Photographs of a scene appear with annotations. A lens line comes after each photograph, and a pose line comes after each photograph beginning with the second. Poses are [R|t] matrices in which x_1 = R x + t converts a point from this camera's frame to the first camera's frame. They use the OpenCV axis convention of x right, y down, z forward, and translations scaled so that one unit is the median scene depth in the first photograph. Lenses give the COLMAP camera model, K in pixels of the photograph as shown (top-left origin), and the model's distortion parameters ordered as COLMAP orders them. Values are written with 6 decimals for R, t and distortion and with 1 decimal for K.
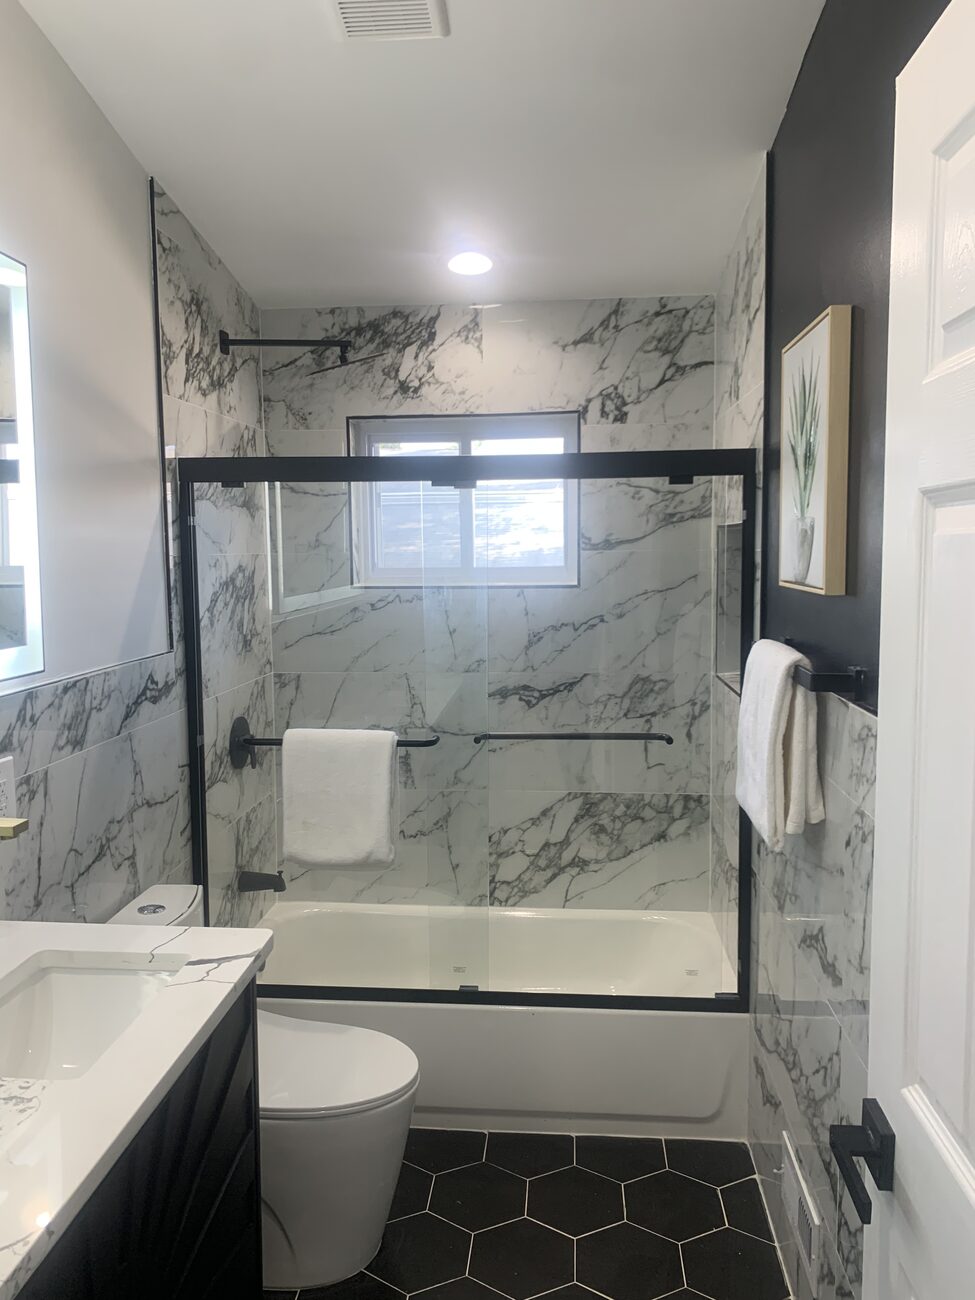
lens RADIAL K [[981.0, 0, 487.5], [0, 981.0, 650.0], [0, 0, 1]] dist [0.107558, -0.212309]
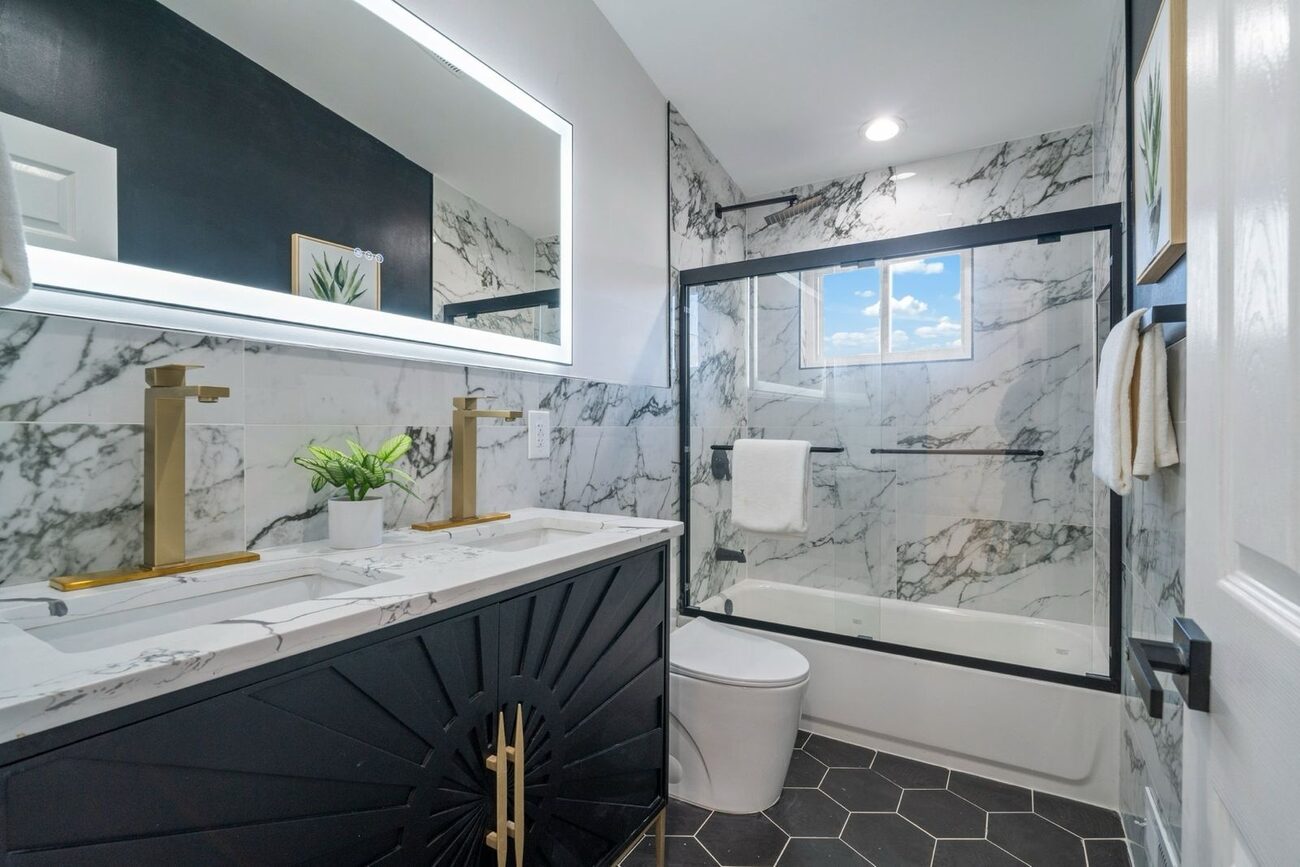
lens RADIAL K [[603.7, 0, 650.0], [0, 603.7, 433.5], [0, 0, 1]] dist [0.001614, -0.005873]
pose [[0.898331, 0.010781, -0.439186, 0.064030], [-0.046120, 0.996489, -0.069875, 0.114995], [0.436891, 0.083027, 0.895675, 0.098285]]
